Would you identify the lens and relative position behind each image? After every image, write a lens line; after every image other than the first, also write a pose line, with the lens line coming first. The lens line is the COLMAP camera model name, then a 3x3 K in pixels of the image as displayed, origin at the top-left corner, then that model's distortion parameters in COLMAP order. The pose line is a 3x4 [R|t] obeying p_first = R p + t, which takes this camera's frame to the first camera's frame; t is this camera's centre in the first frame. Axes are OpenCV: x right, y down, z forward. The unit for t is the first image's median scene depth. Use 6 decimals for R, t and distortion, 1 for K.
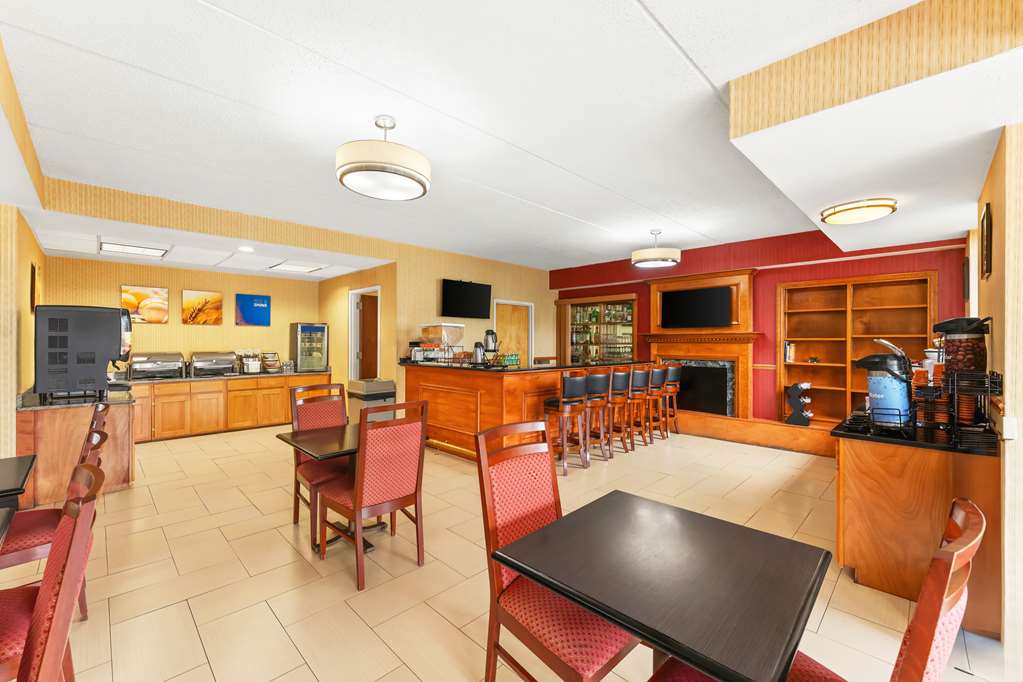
lens RADIAL K [[420.6, 0, 511.5], [0, 420.6, 341.0], [0, 0, 1]] dist [0.000025, -0.000012]
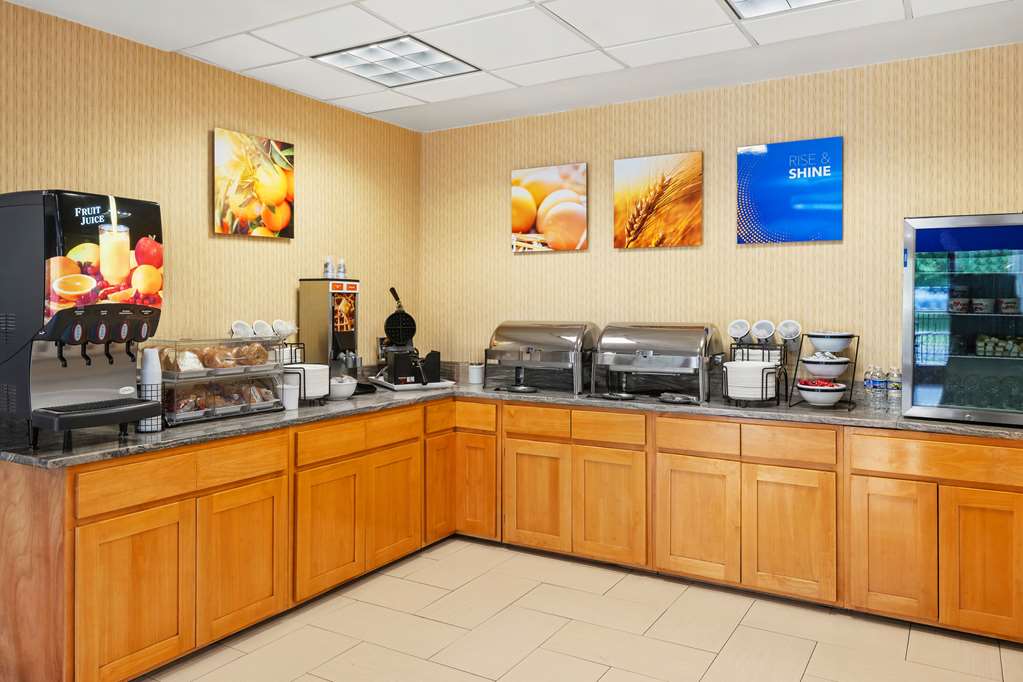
lens RADIAL K [[741.2, 0, 511.3], [0, 741.2, 297.4], [0, 0, 1]] dist [0.000469, 0.000278]
pose [[0.242054, -0.005559, -0.970247, -0.154392], [0.000714, 0.999984, -0.005551, 0.006523], [0.970263, 0.000651, 0.242054, 0.750573]]
